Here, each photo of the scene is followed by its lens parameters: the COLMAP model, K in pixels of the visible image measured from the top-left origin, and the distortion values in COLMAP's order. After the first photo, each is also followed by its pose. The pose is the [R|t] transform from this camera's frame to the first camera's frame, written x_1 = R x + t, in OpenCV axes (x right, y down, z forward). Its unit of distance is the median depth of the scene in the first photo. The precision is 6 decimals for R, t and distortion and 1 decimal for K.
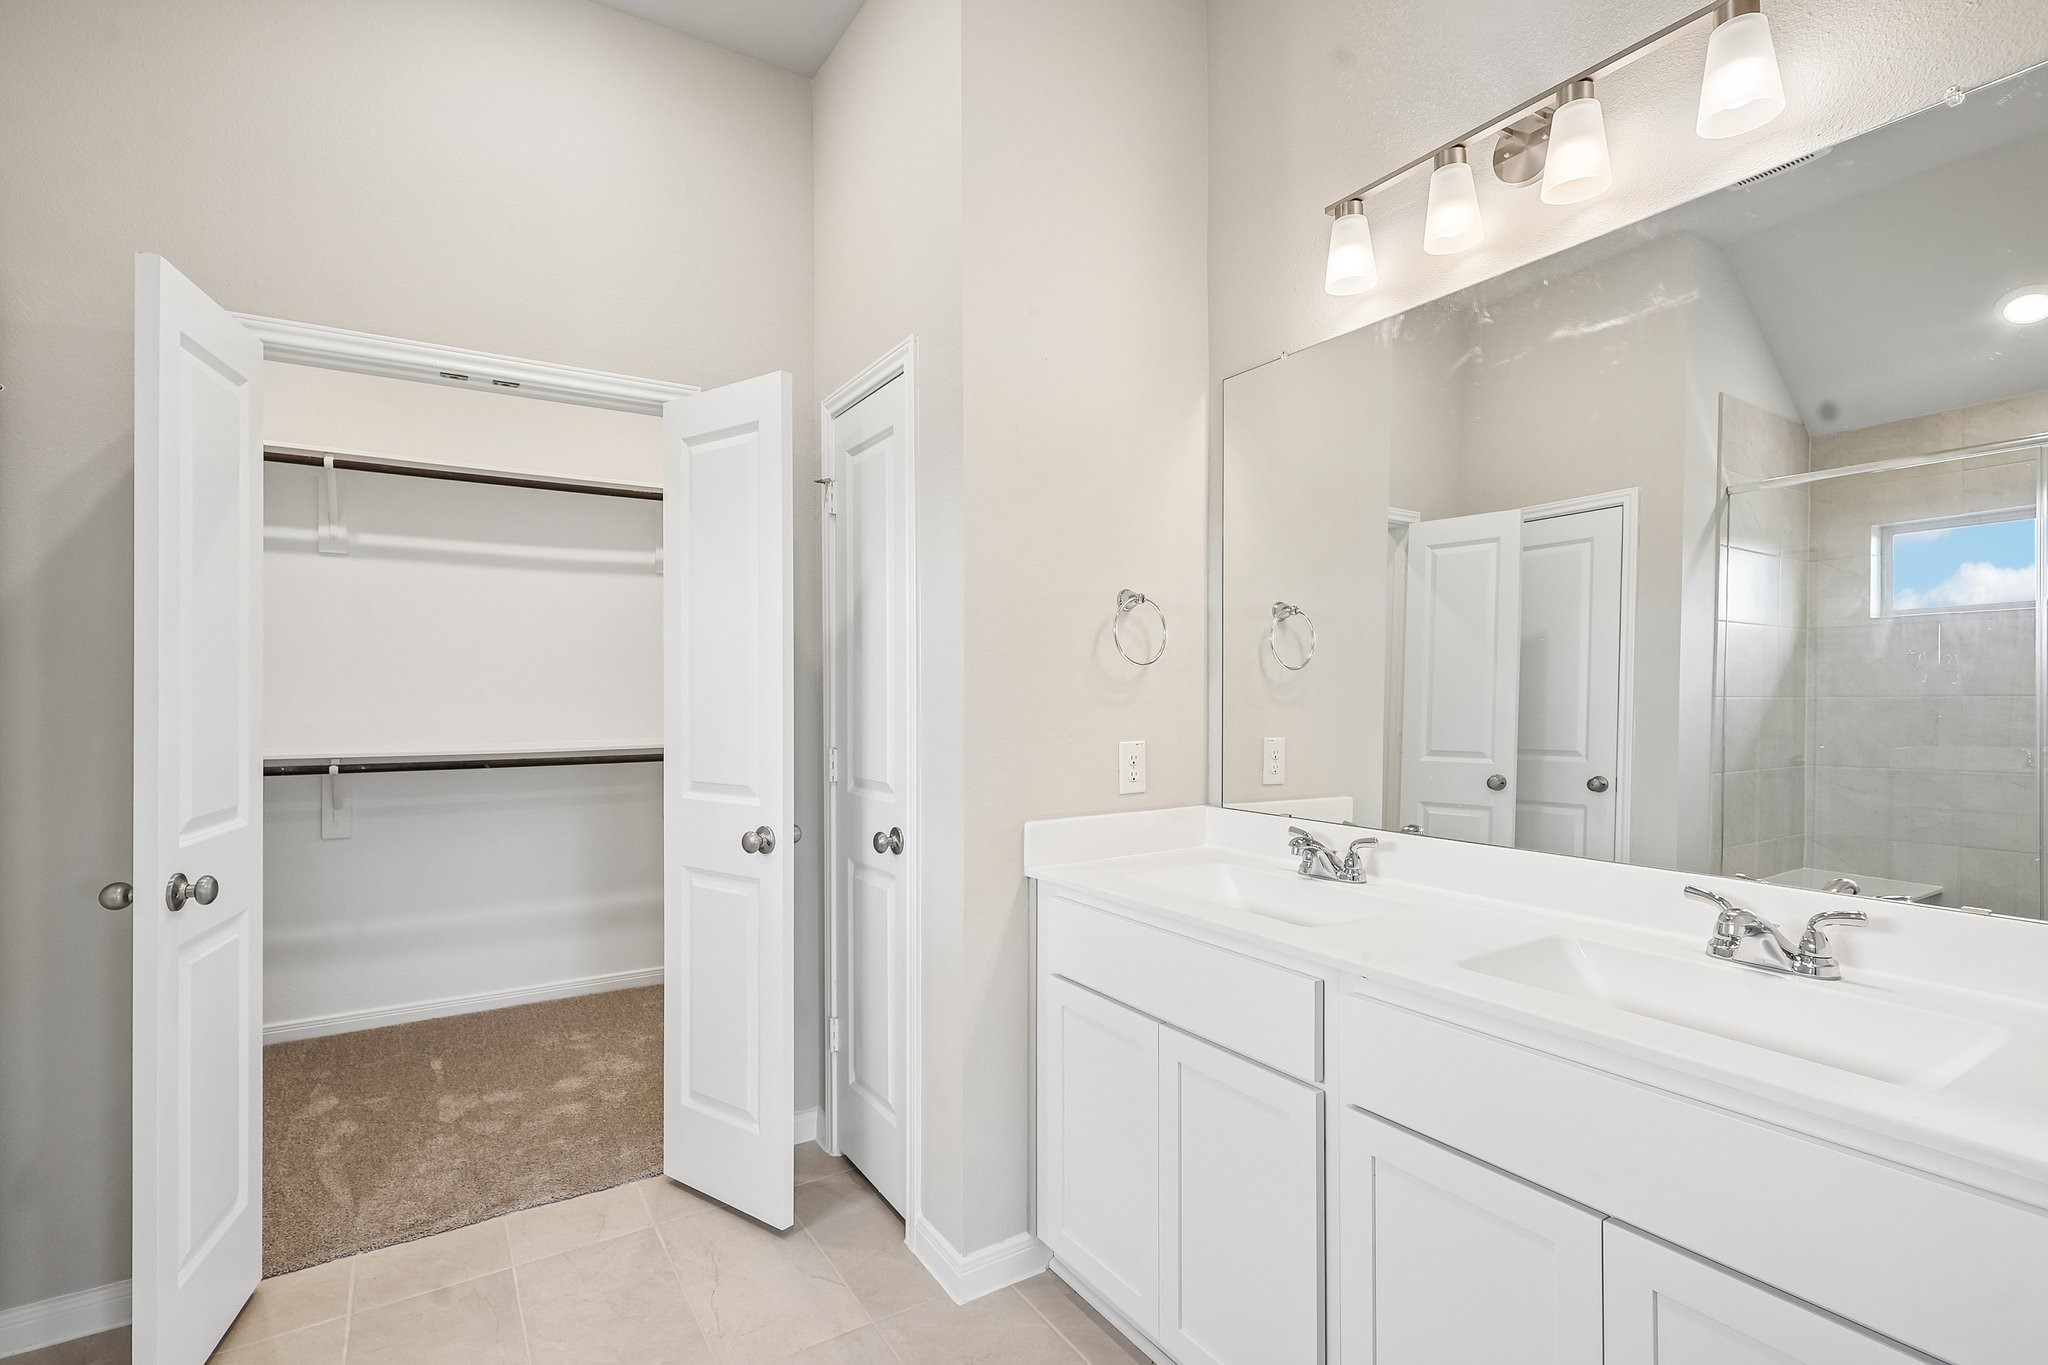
lens RADIAL K [[973.1, 0, 1035.9], [0, 973.1, 682.5], [0, 0, 1]] dist [-0.005800, 0.002859]
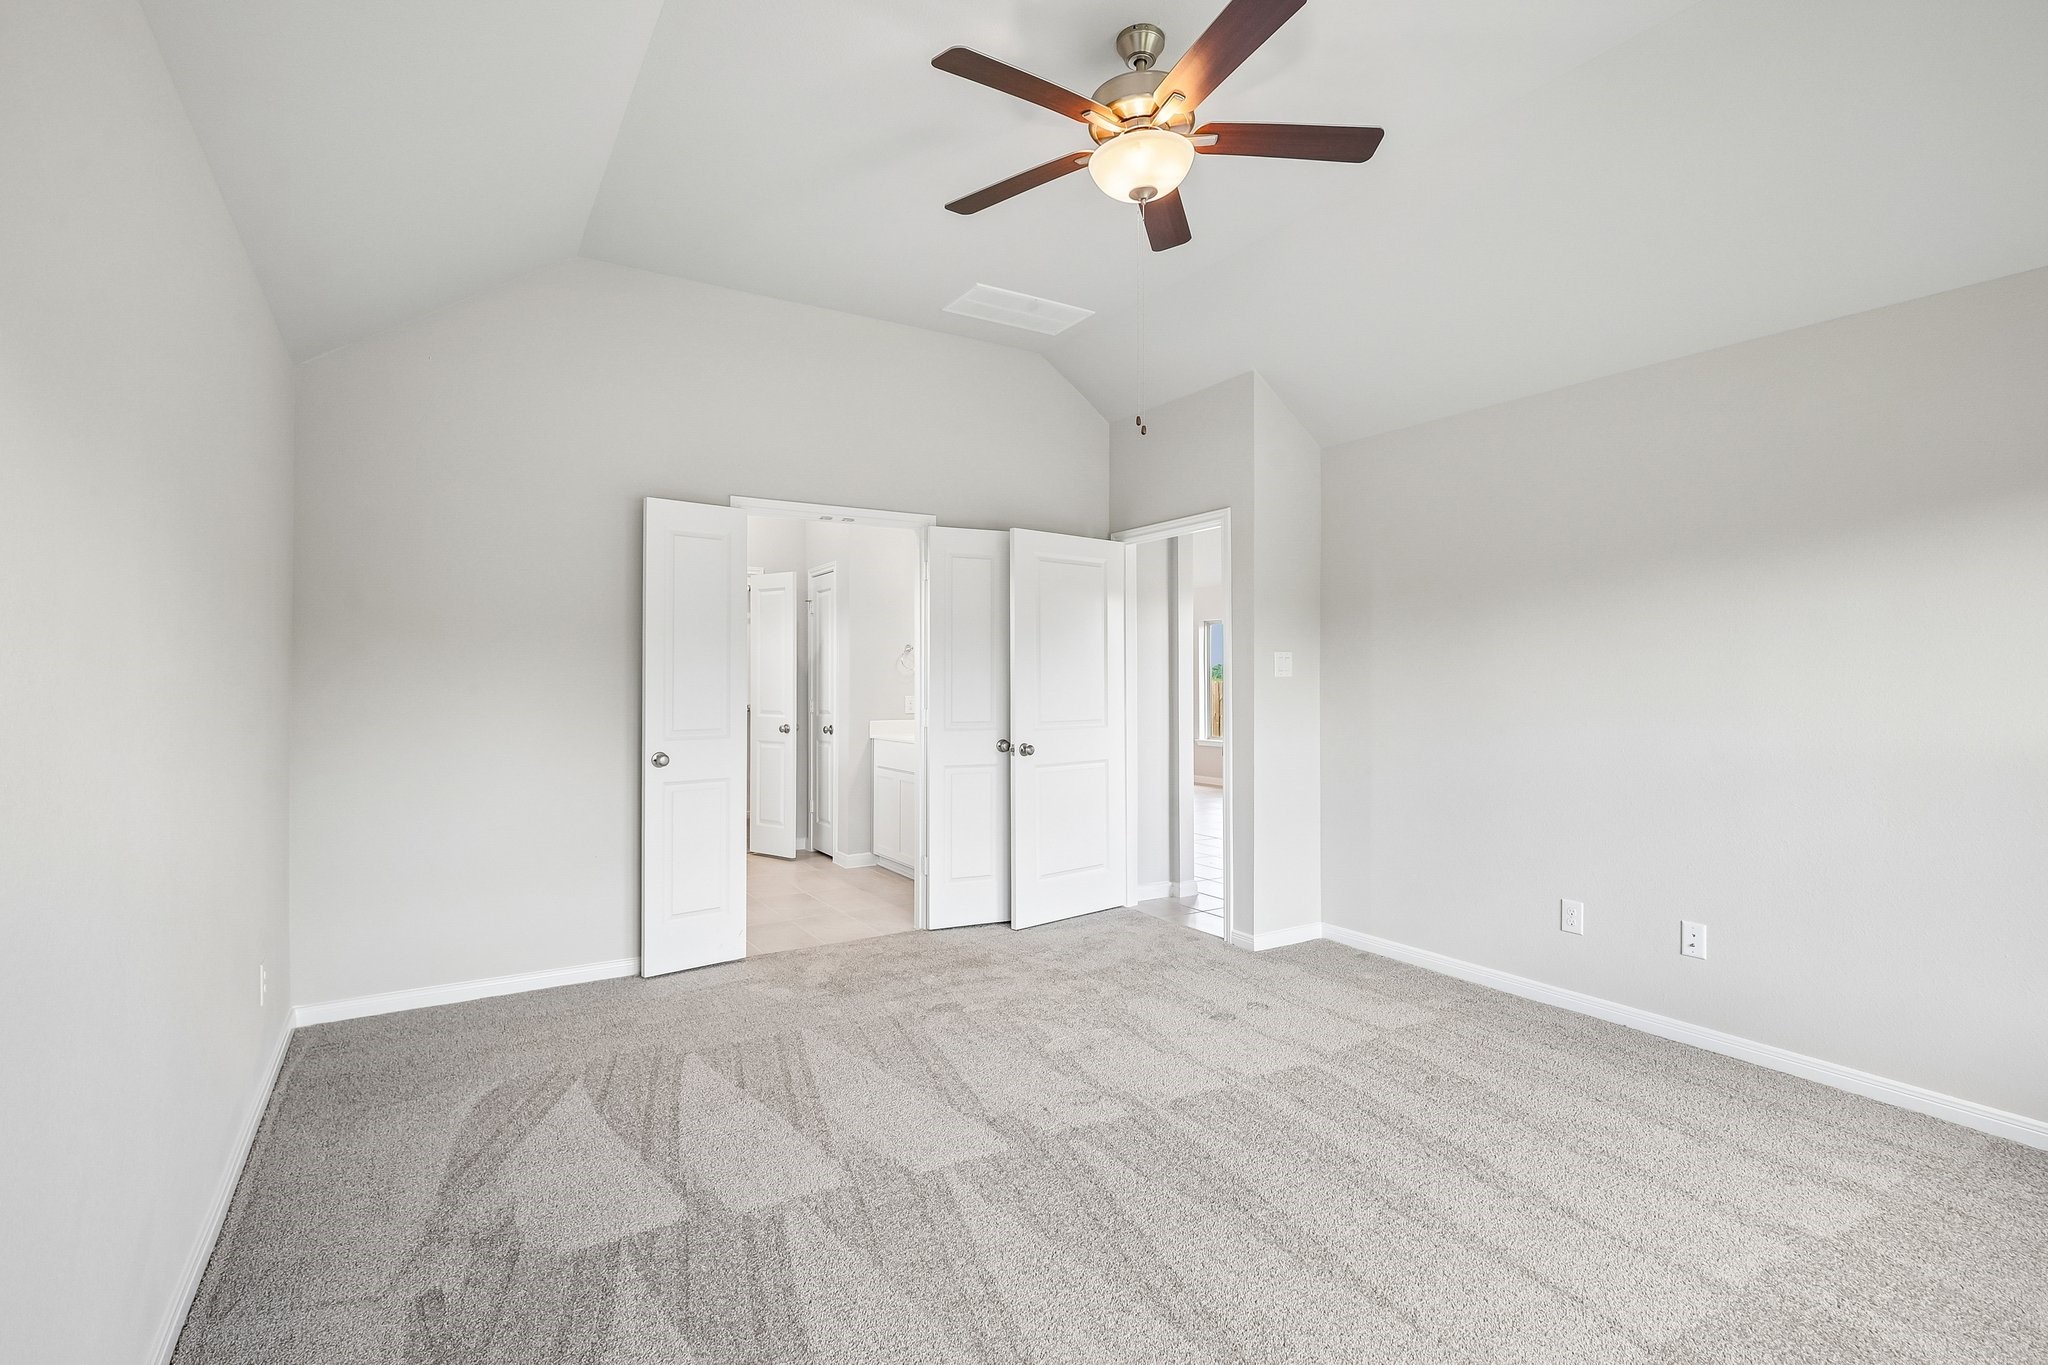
lens RADIAL K [[973.1, 0, 1015.5], [0, 973.1, 677.7], [0, 0, 1]] dist [-0.005800, 0.002859]
pose [[0.999445, 0.003395, -0.033124, 0.480413], [-0.003607, 0.999973, -0.006362, 0.023371], [0.033102, 0.006478, 0.999431, -1.807216]]
